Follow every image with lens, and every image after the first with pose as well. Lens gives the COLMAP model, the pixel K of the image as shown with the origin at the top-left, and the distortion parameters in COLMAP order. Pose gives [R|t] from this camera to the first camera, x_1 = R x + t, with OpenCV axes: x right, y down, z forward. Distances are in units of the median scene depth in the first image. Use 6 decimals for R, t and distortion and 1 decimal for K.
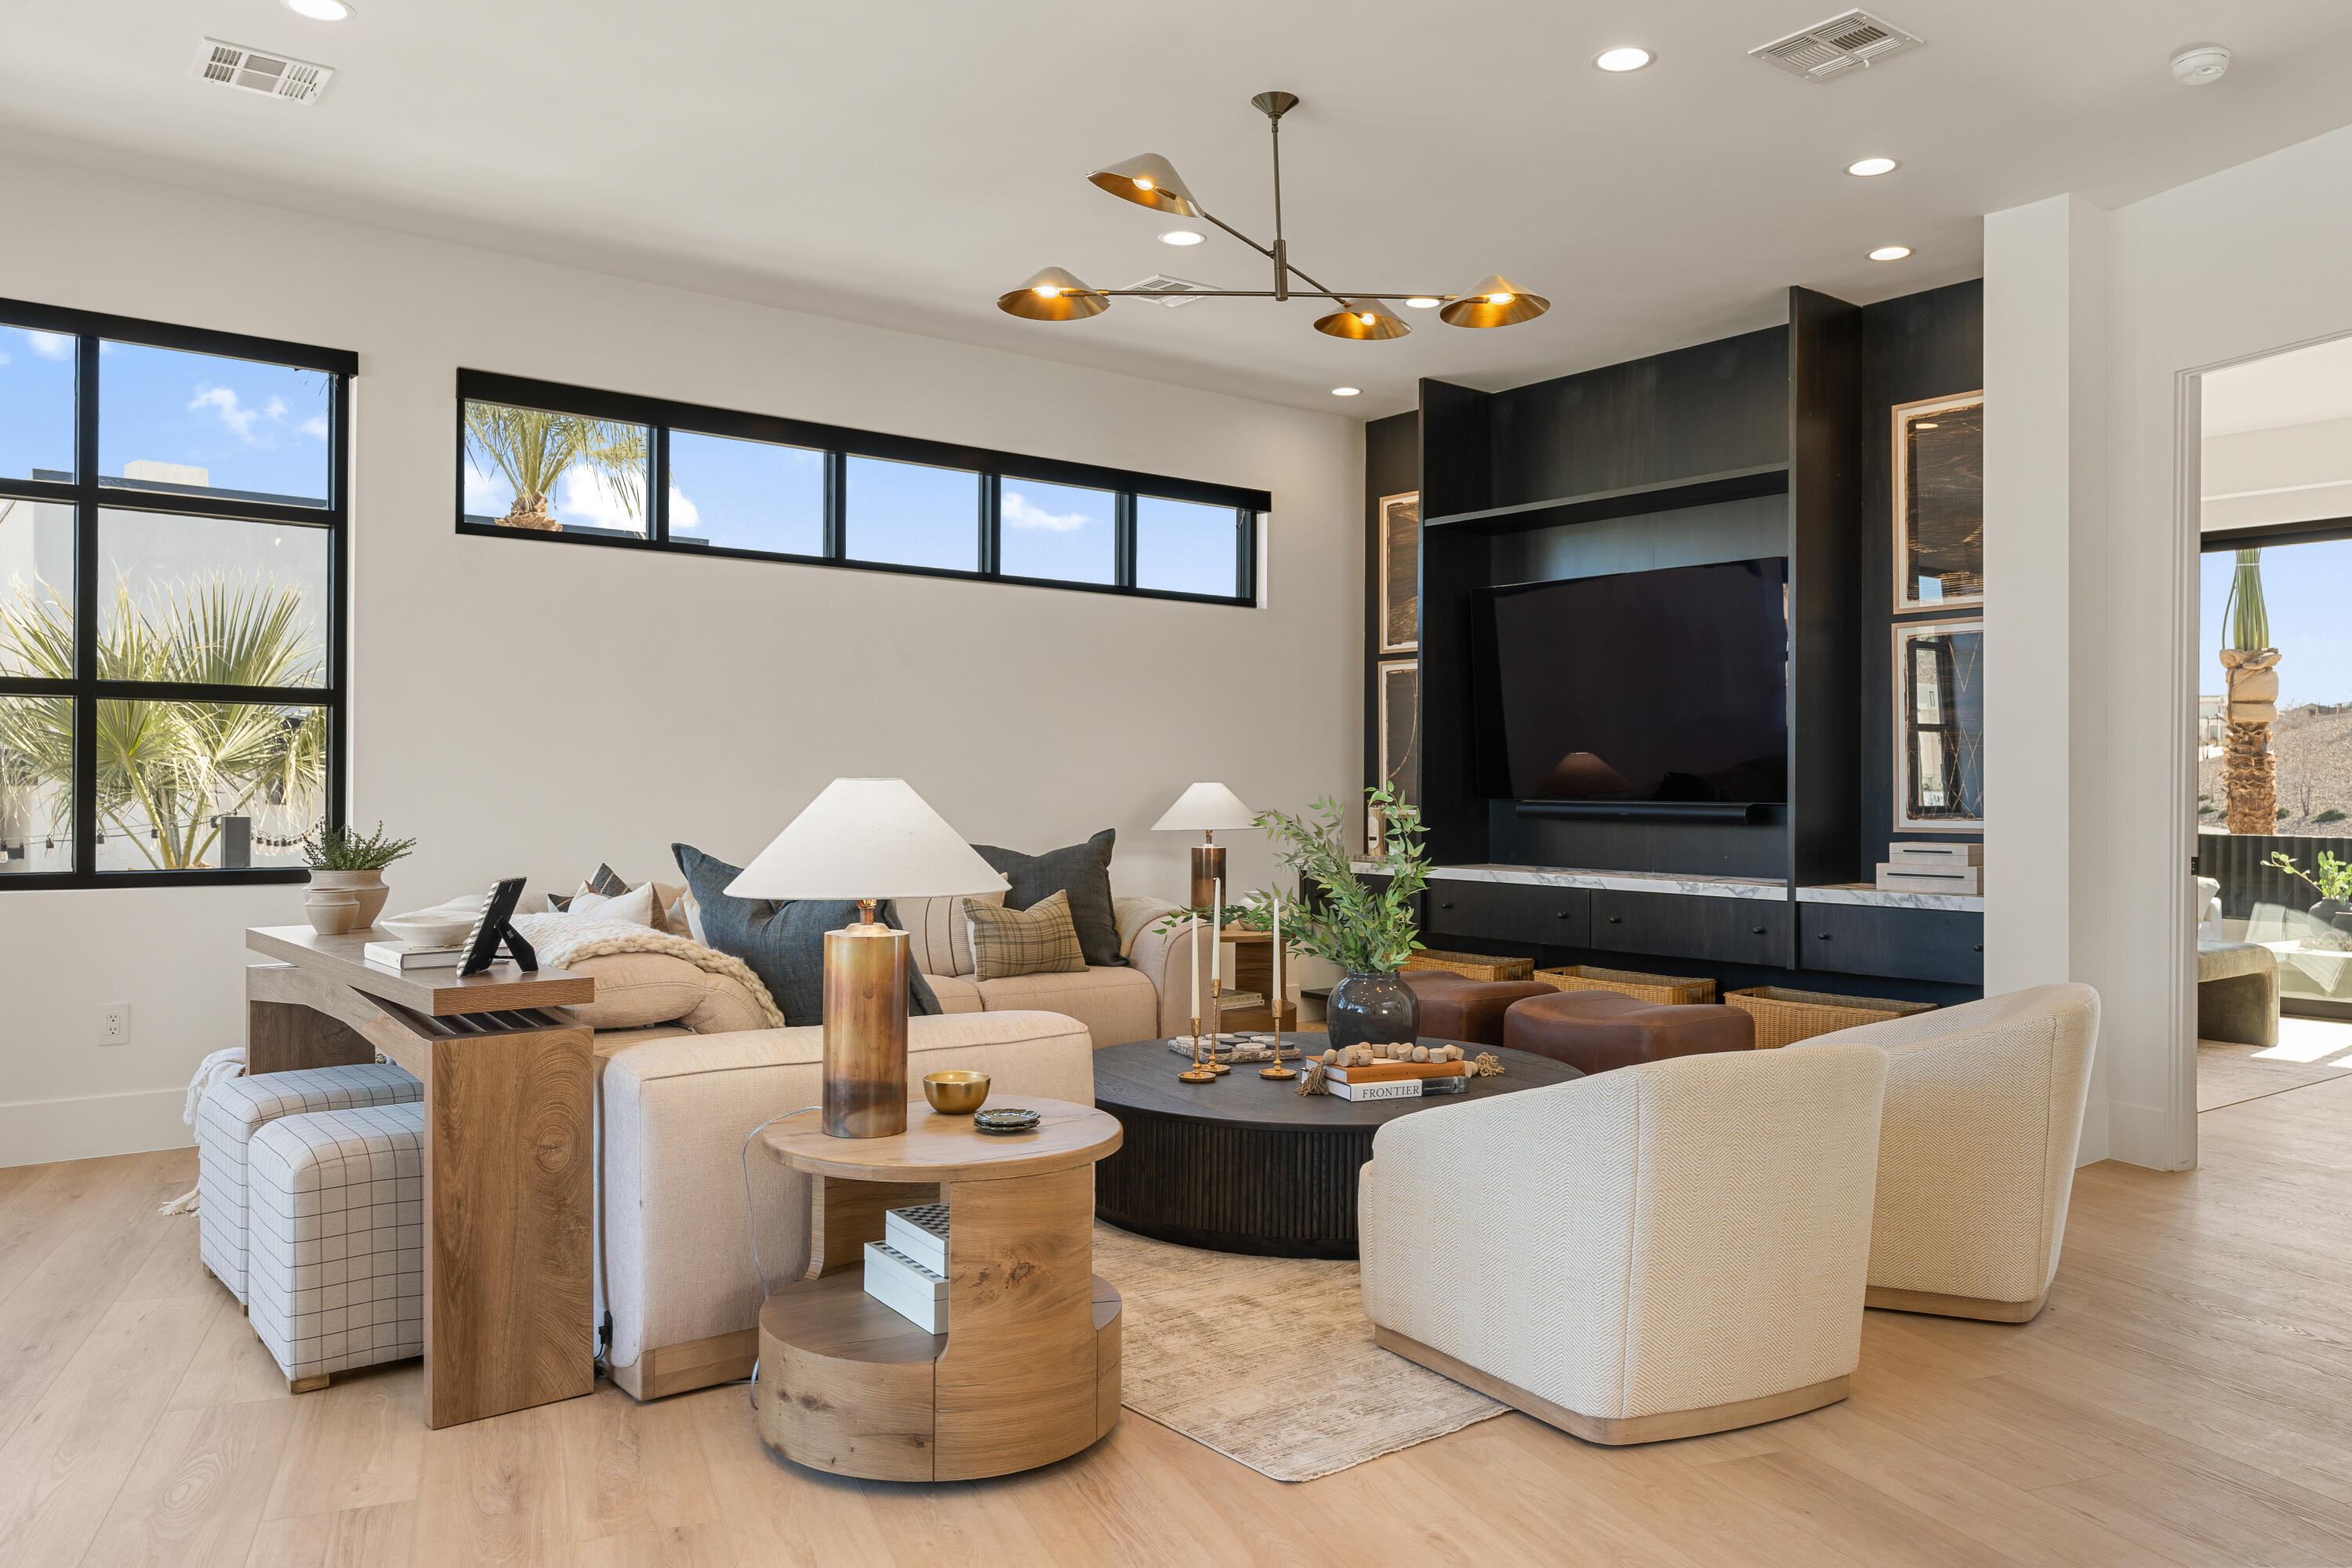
lens RADIAL K [[1689.1, 0, 1187.1], [0, 1689.1, 797.1], [0, 0, 1]] dist [-0.005717, 0.013034]
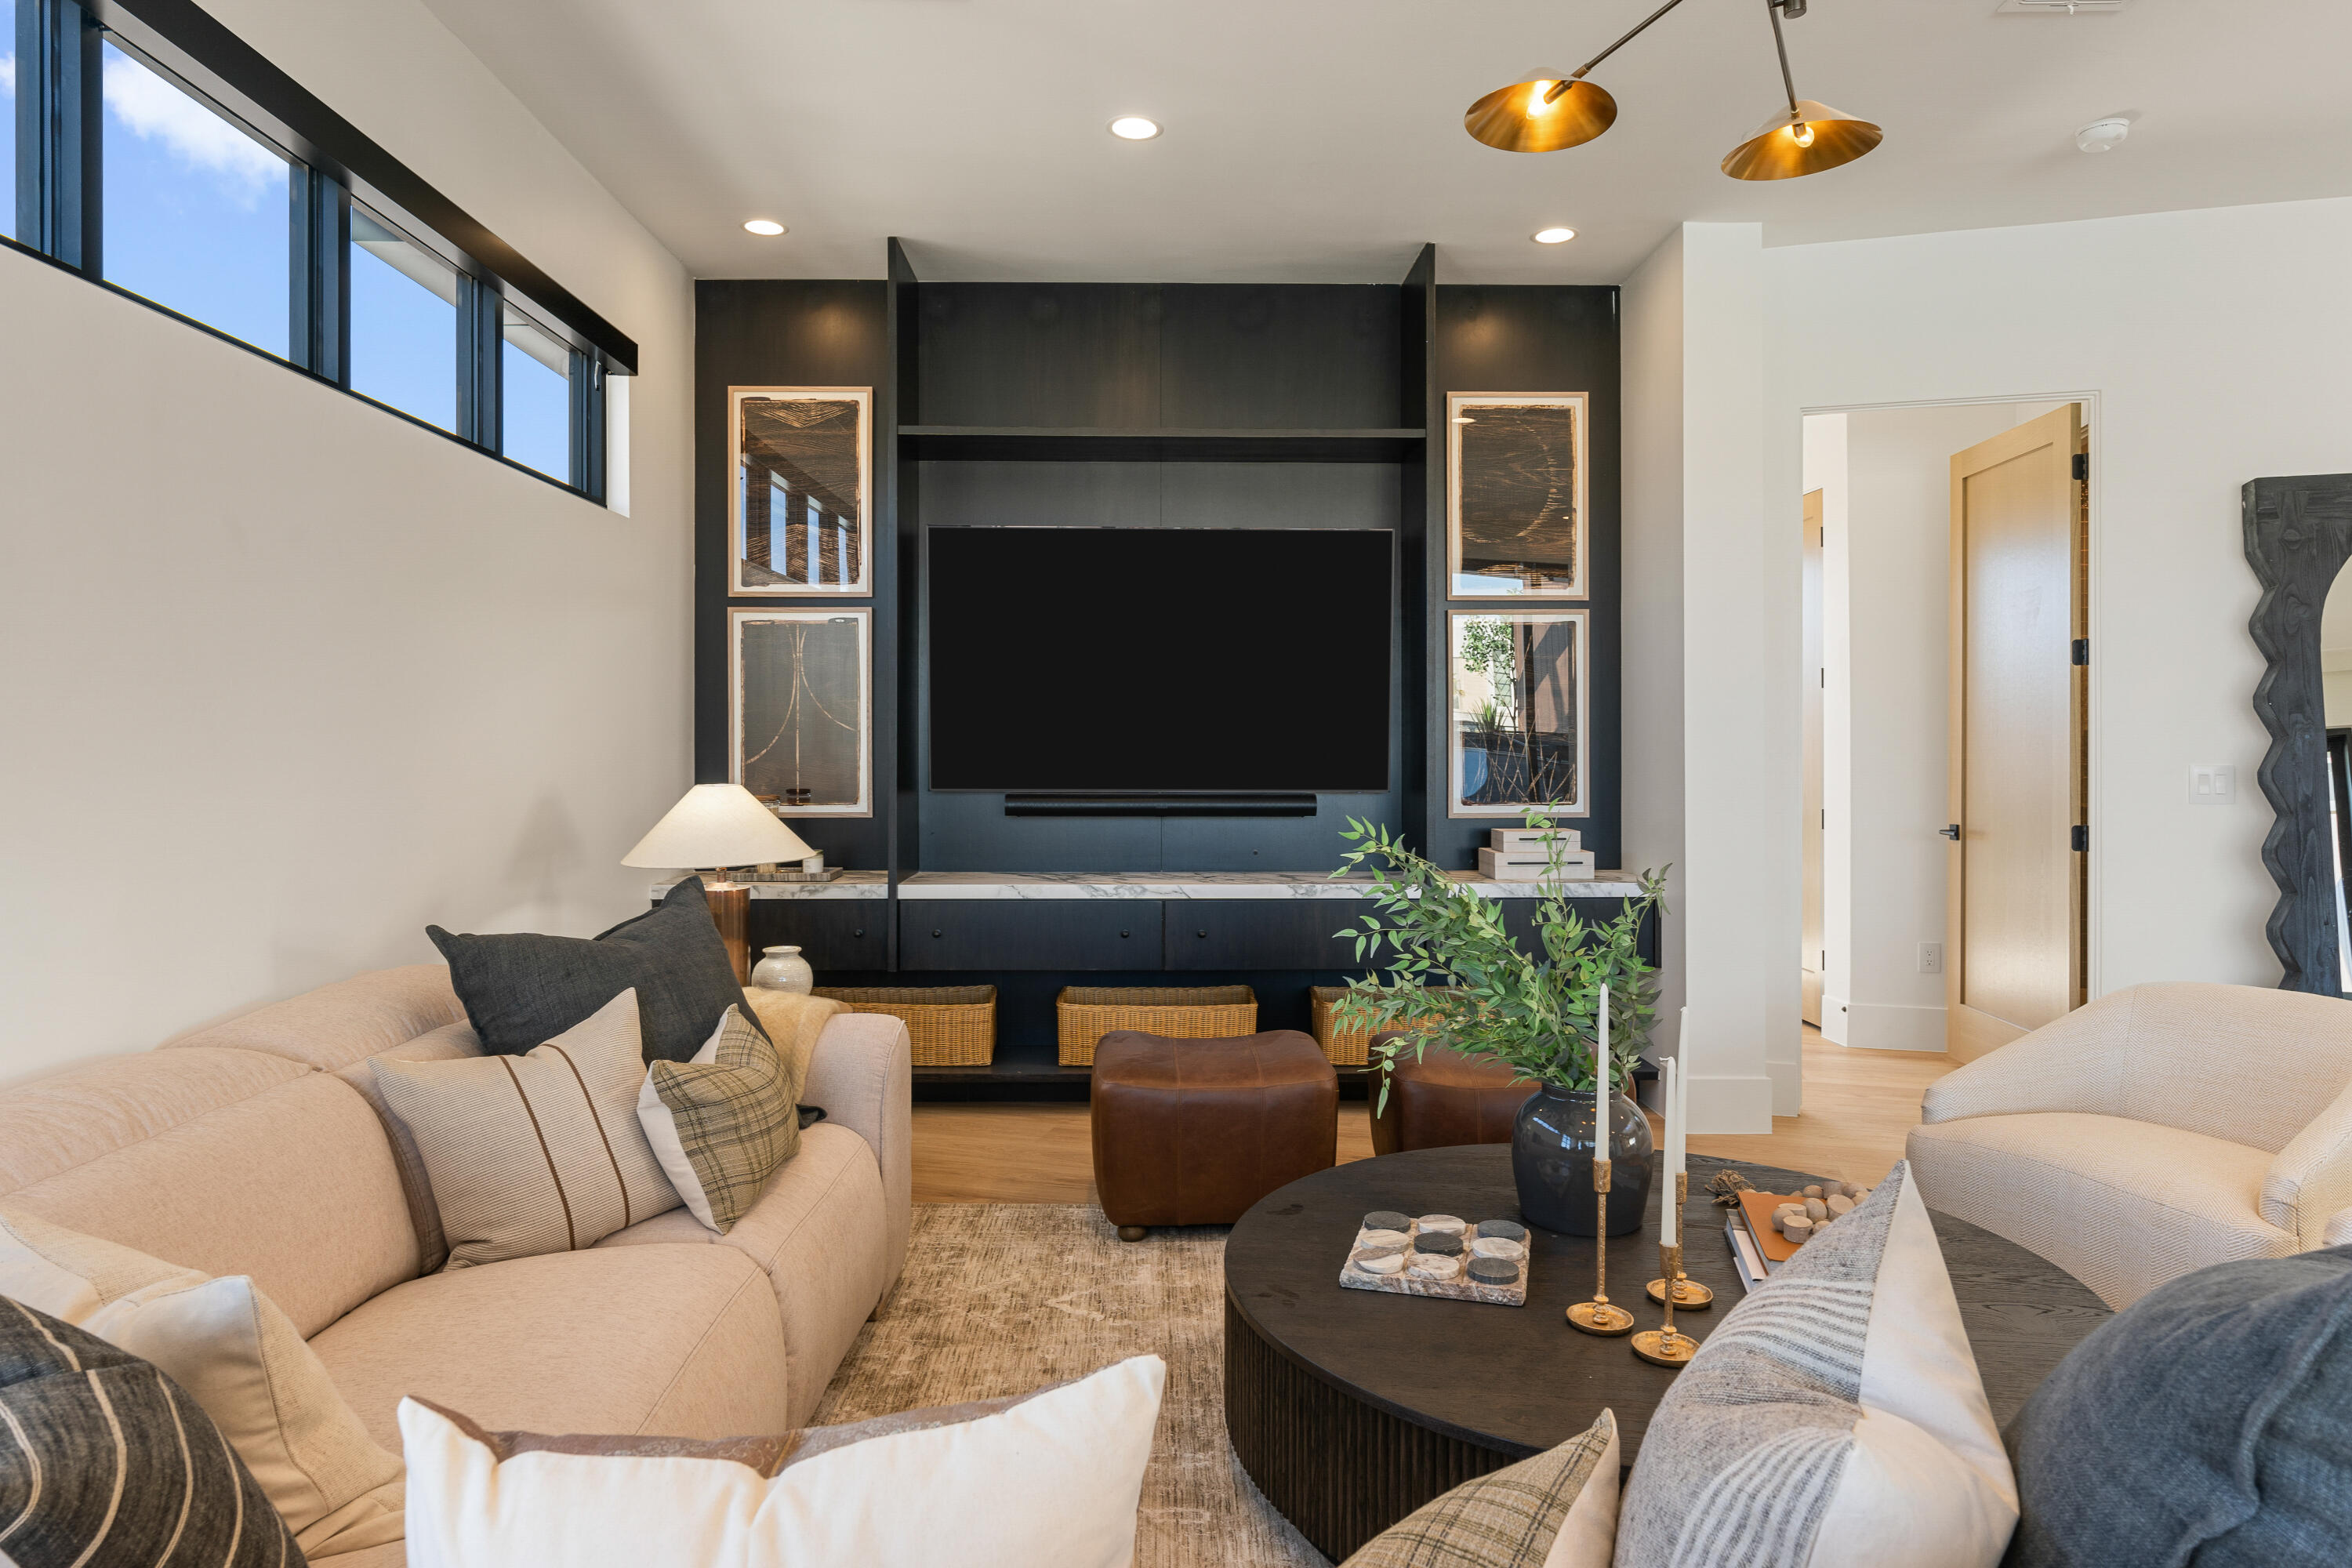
lens RADIAL K [[1651.7, 0, 1177.0], [0, 1651.7, 775.9], [0, 0, 1]] dist [0.014518, 0.001659]
pose [[0.625562, 0.000410, 0.780175, -0.309053], [0.004199, 0.999984, -0.003893, -0.002477], [-0.780163, 0.005712, 0.625550, 0.369836]]
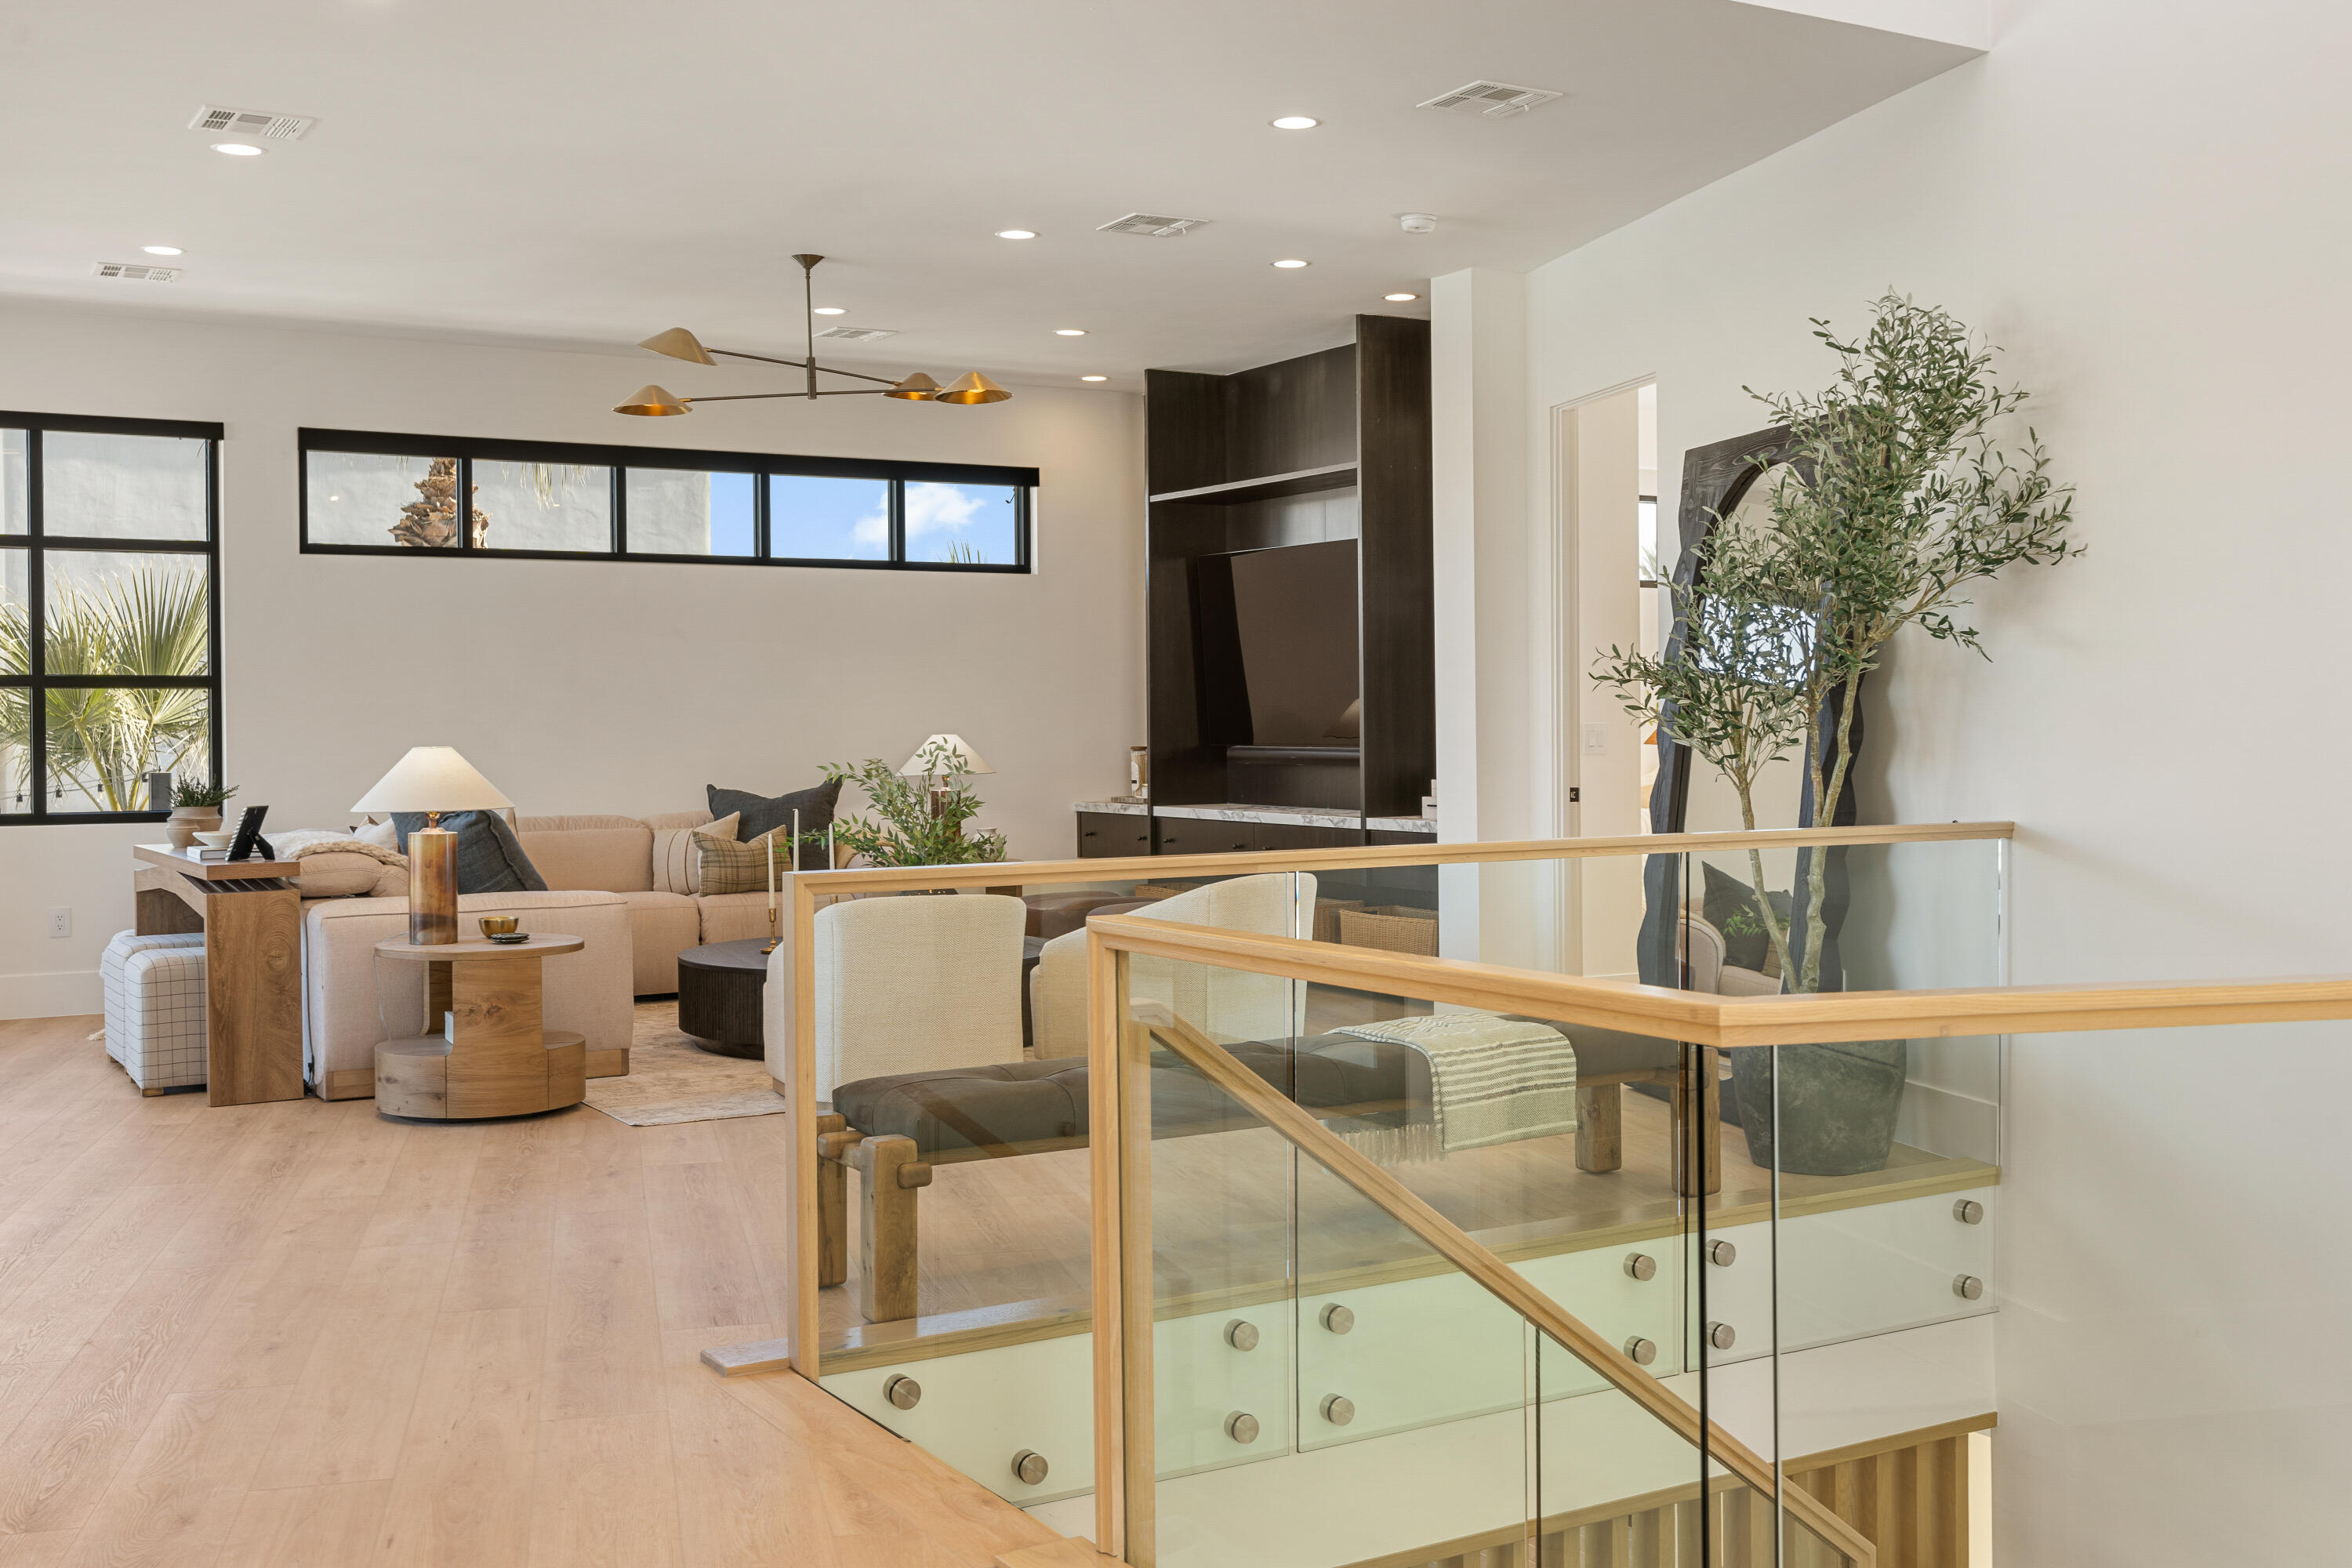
lens RADIAL K [[2350.7, 0, 1168.6], [0, 2350.7, 761.9], [0, 0, 1]] dist [0.019509, 0.000000]
pose [[0.989492, -0.011557, -0.144128, 0.557651], [0.013145, 0.999863, 0.010077, -0.005734], [0.143991, -0.011866, 0.989508, -0.803745]]
